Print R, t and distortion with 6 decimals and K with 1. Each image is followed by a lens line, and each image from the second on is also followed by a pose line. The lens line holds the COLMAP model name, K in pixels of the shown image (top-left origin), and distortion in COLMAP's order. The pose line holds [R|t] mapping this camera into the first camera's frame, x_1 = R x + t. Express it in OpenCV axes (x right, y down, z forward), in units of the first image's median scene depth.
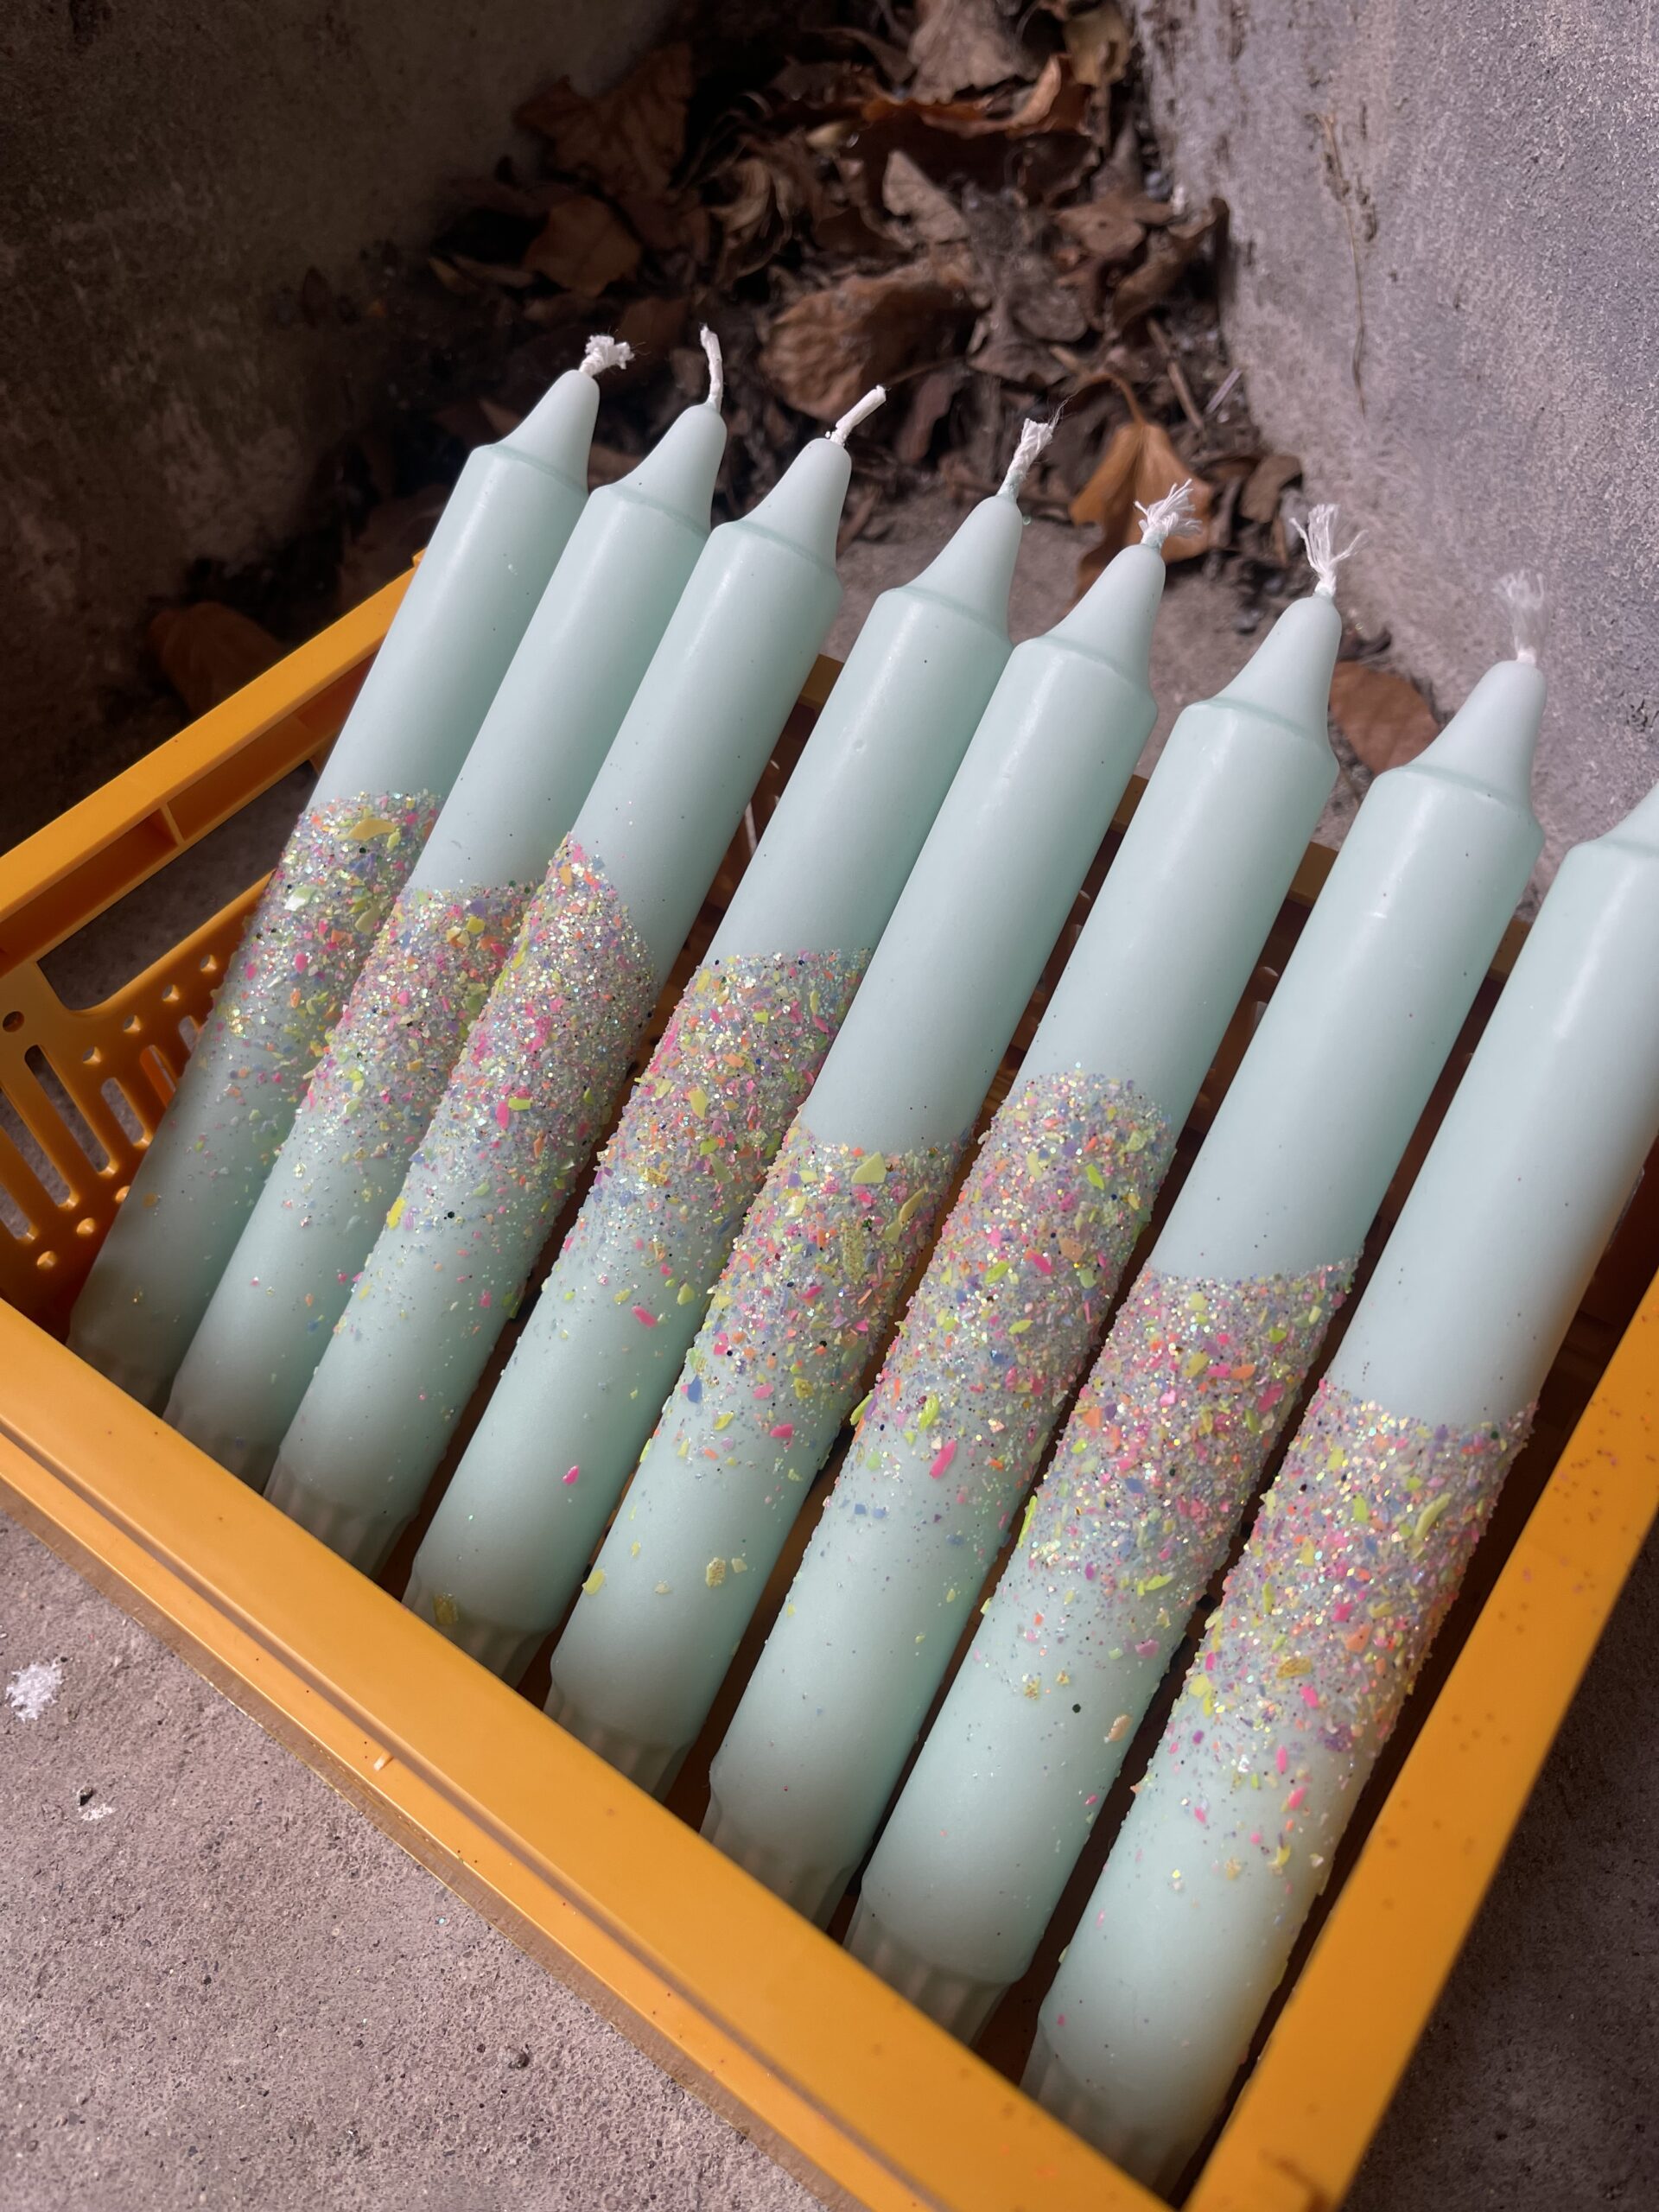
lens RADIAL K [[1716.0, 0, 842.8], [0, 1716.0, 1093.9], [0, 0, 1]] dist [0.044889, -0.069331]
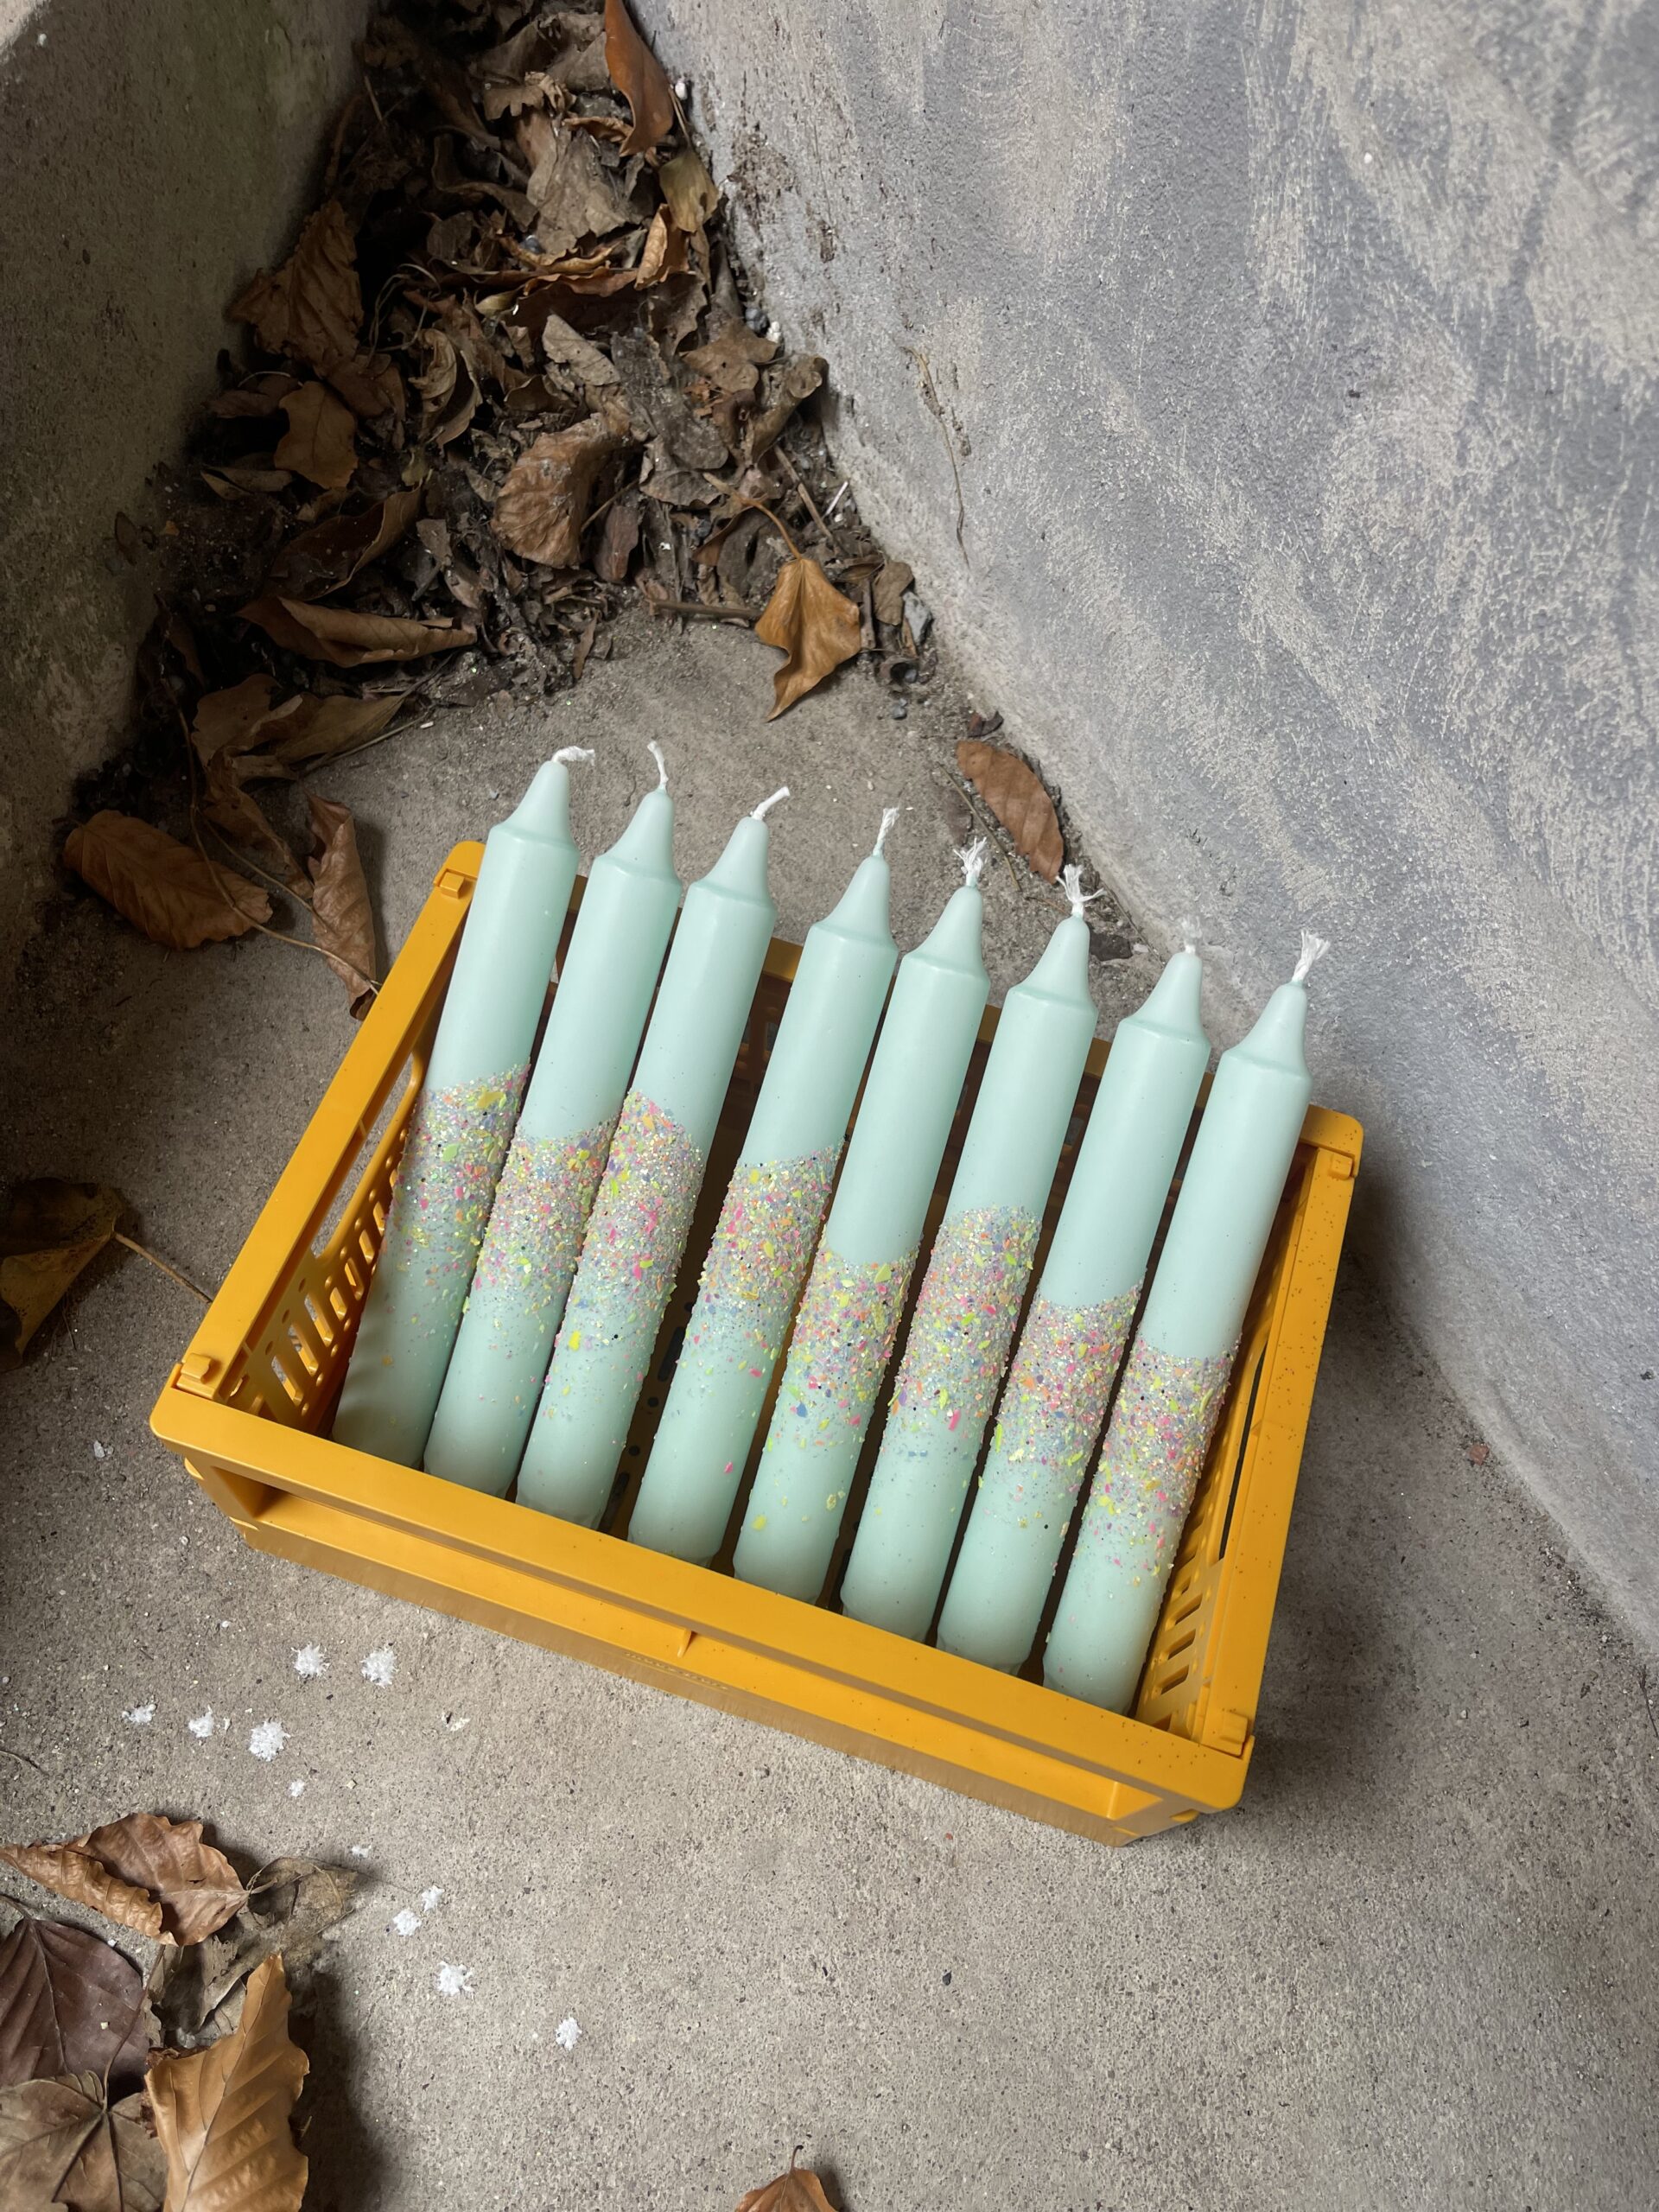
lens RADIAL K [[1709.0, 0, 832.5], [0, 1709.0, 1101.7], [0, 0, 1]] dist [0.042509, -0.060638]
pose [[0.938362, -0.208992, 0.275316, -0.246138], [0.146592, 0.961948, 0.230581, -0.276661], [-0.313029, -0.176009, 0.933292, -0.307203]]
